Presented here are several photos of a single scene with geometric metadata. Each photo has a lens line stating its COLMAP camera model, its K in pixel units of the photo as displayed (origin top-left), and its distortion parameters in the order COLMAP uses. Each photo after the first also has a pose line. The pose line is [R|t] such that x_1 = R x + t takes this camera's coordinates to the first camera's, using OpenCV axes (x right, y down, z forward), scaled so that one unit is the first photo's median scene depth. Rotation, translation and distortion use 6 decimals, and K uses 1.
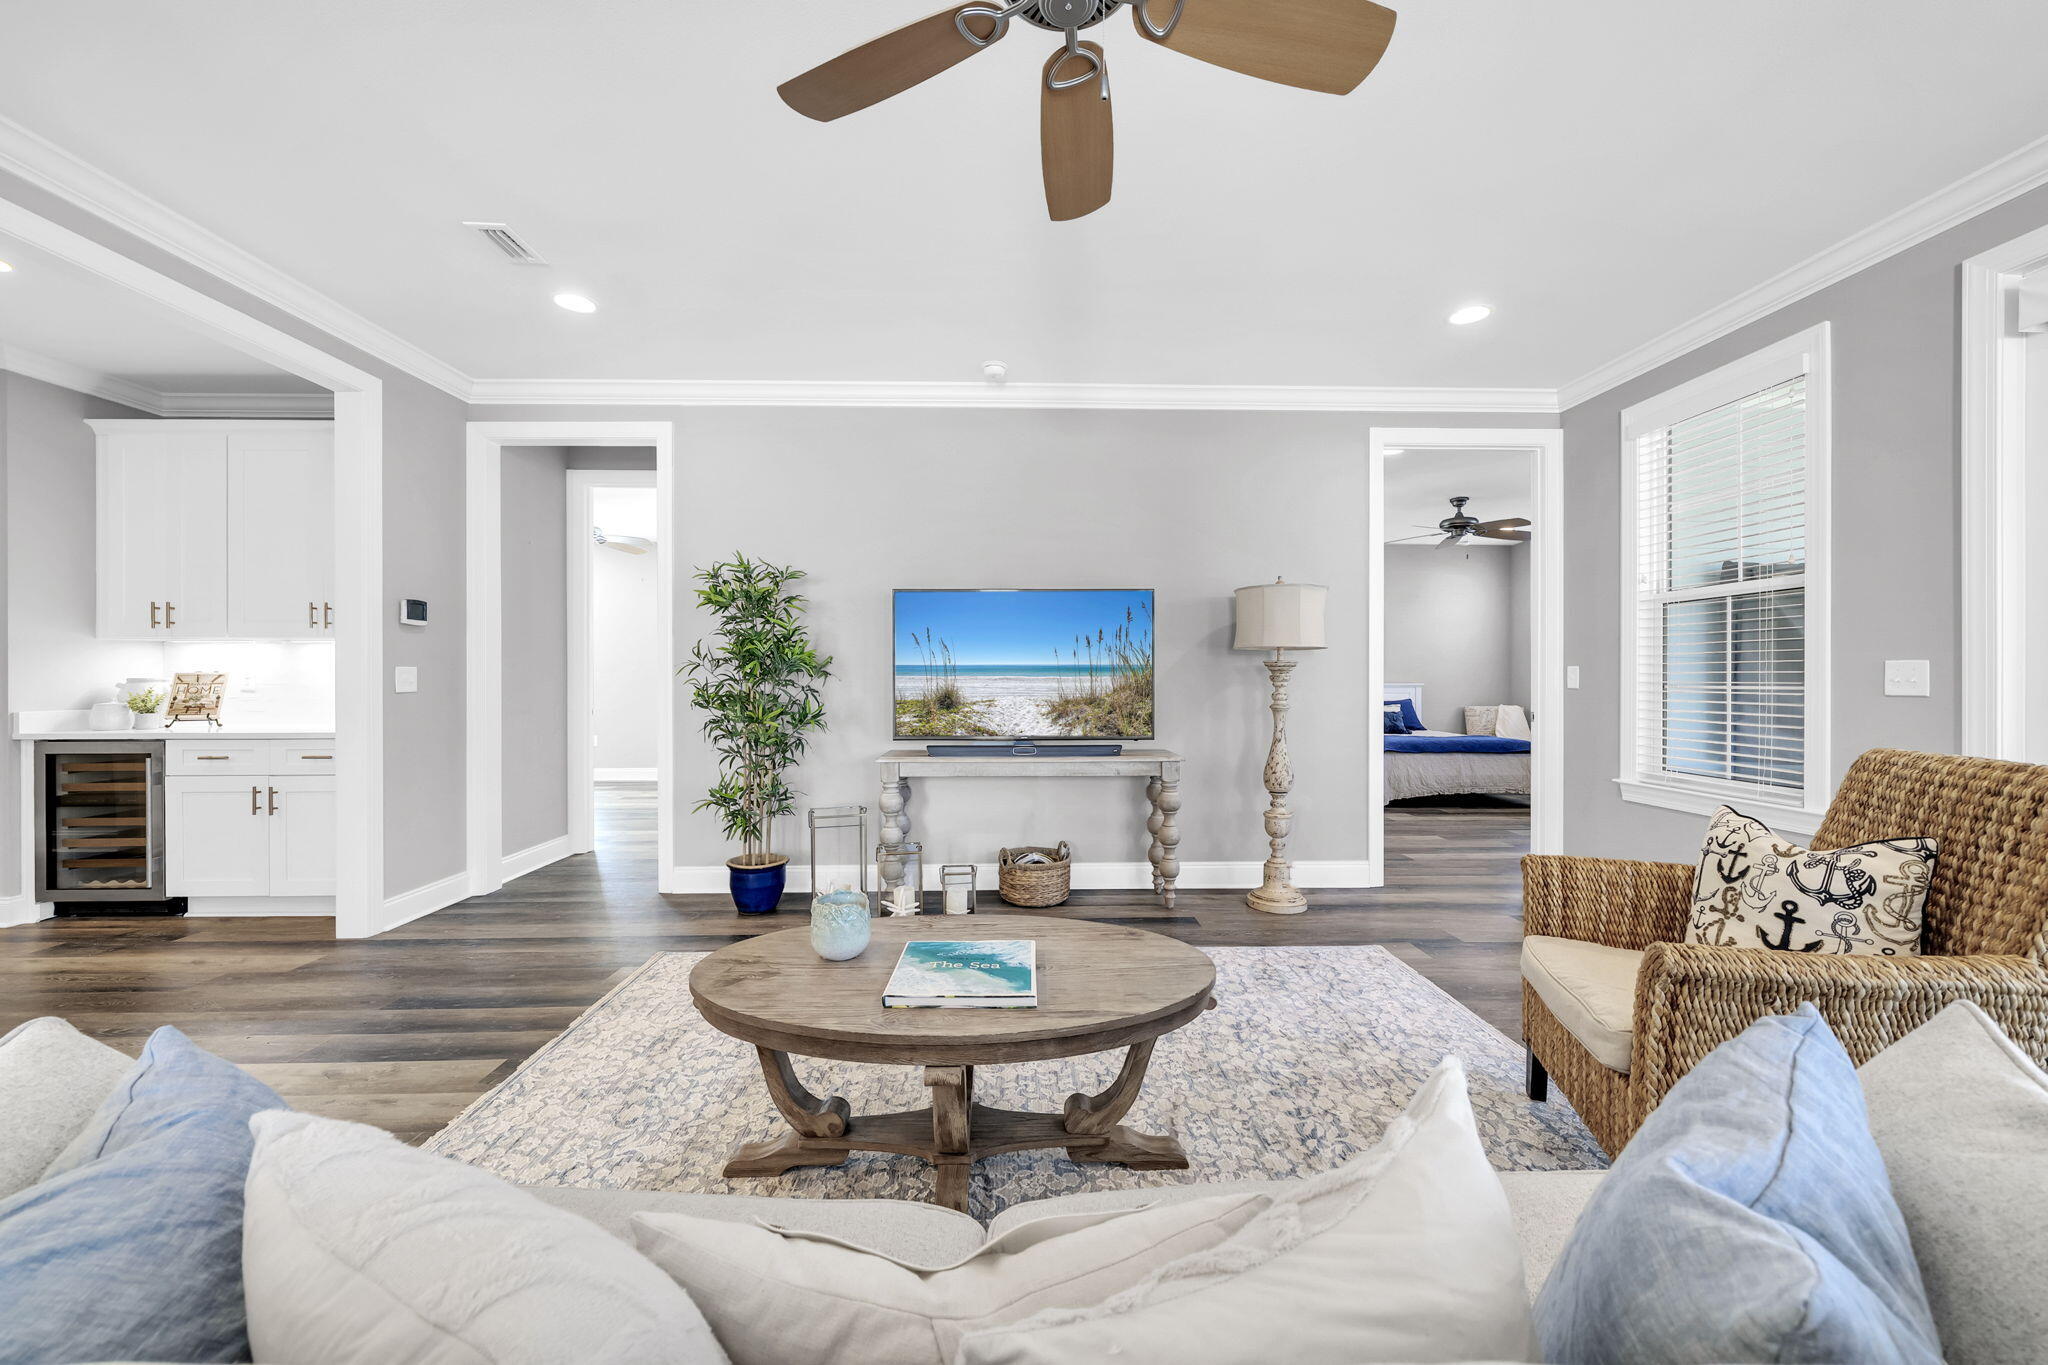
lens RADIAL K [[742.5, 0, 1011.4], [0, 742.5, 685.1], [0, 0, 1]] dist [-0.005708, 0.000449]
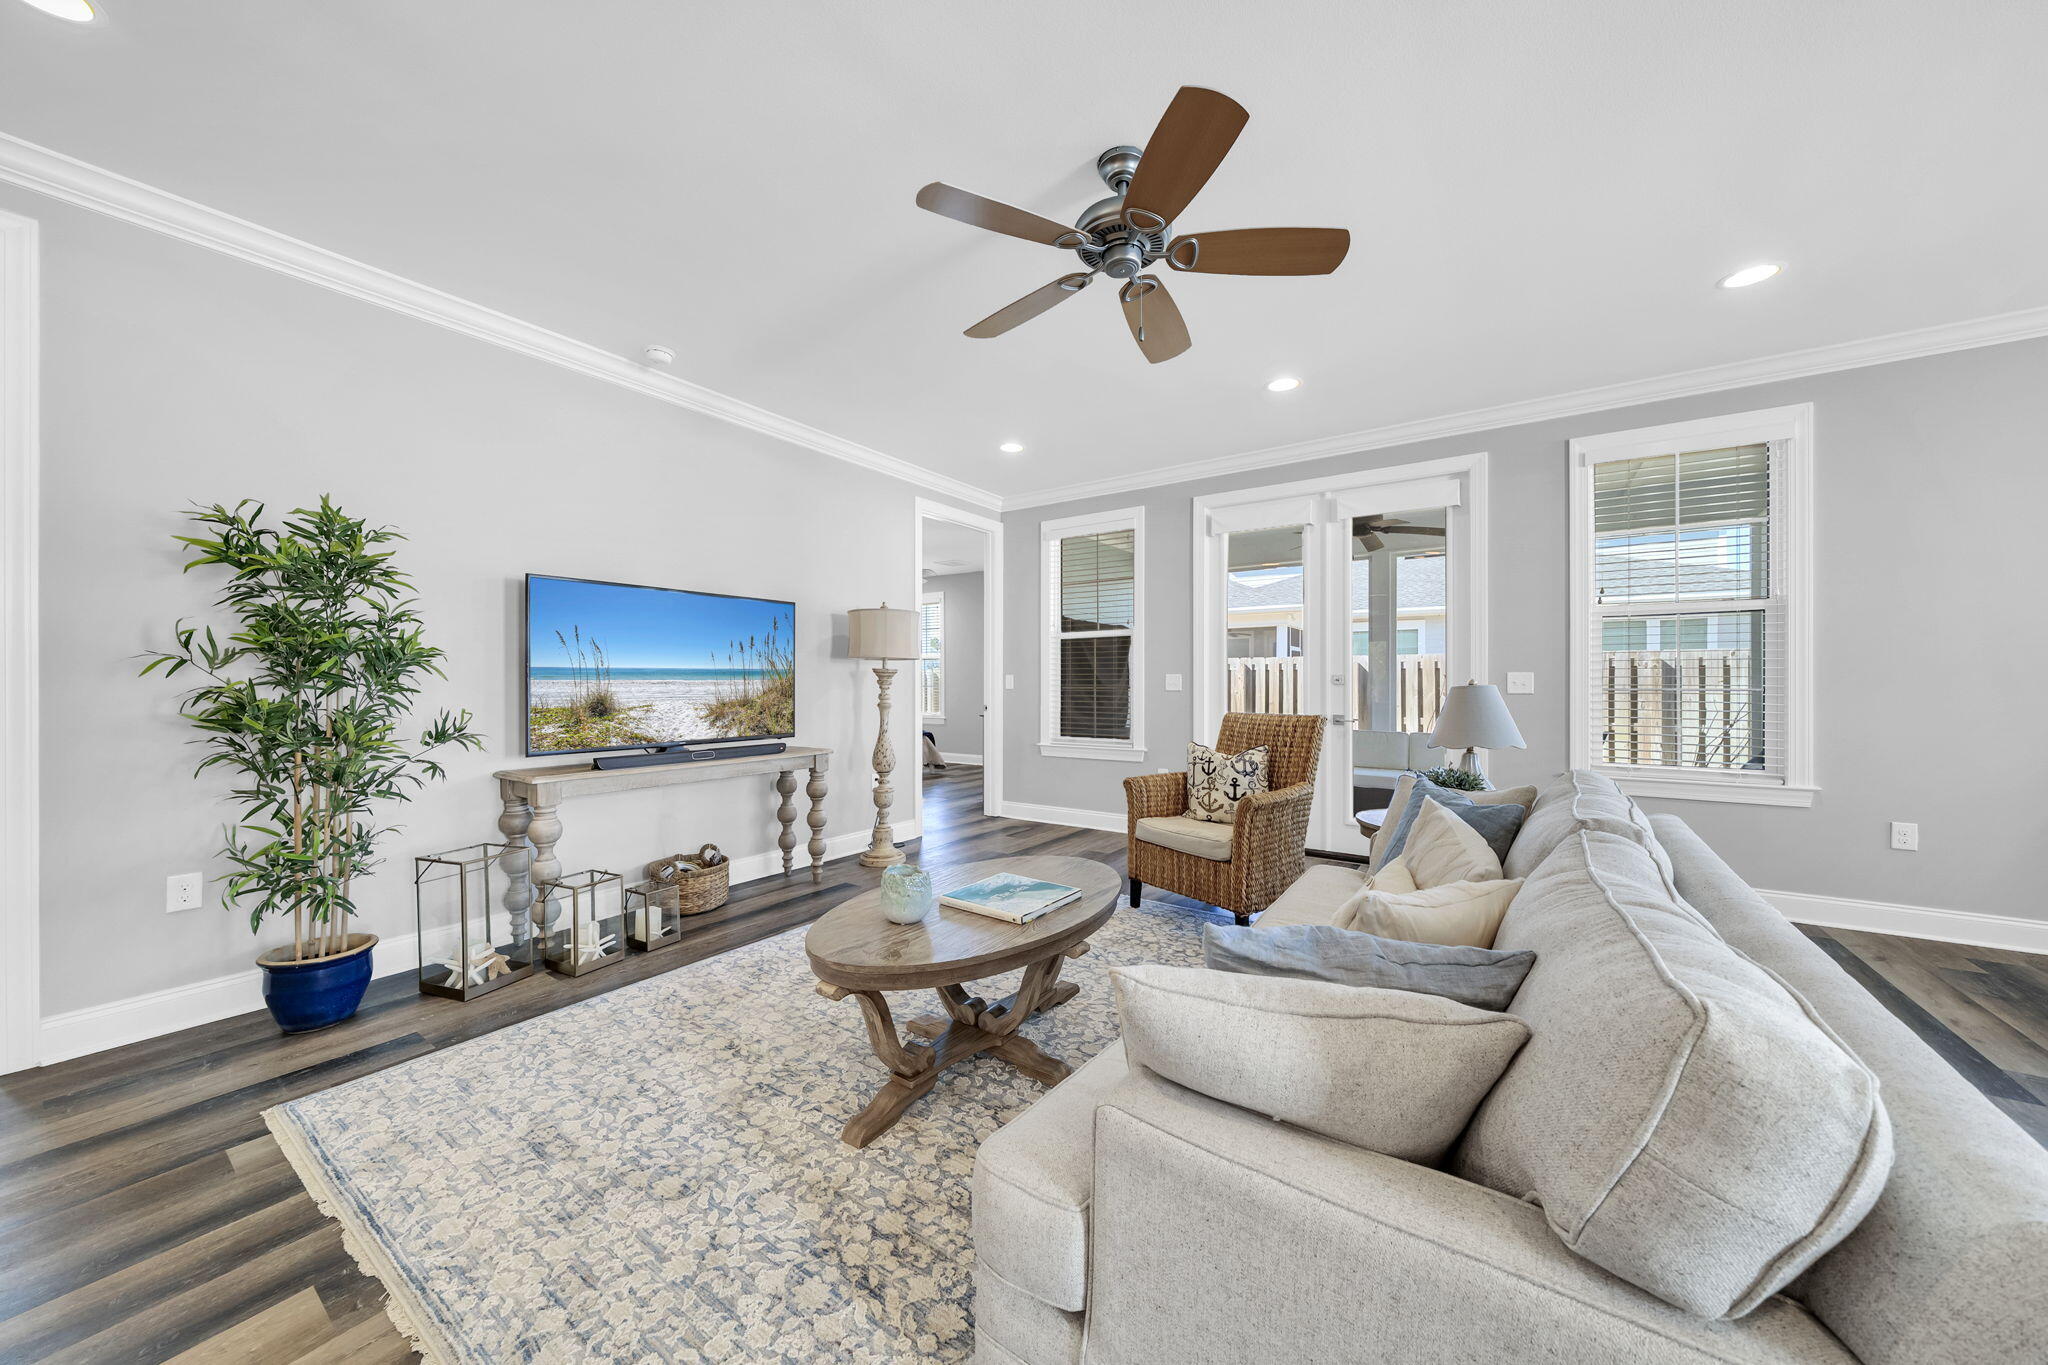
lens RADIAL K [[715.9, 0, 1013.3], [0, 715.9, 690.0], [0, 0, 1]] dist [-0.006533, 0.000036]
pose [[0.587945, -0.007344, 0.808867, -0.488977], [0.006423, 0.999970, 0.004410, 0.000370], [-0.808875, 0.002603, 0.587975, 0.097650]]
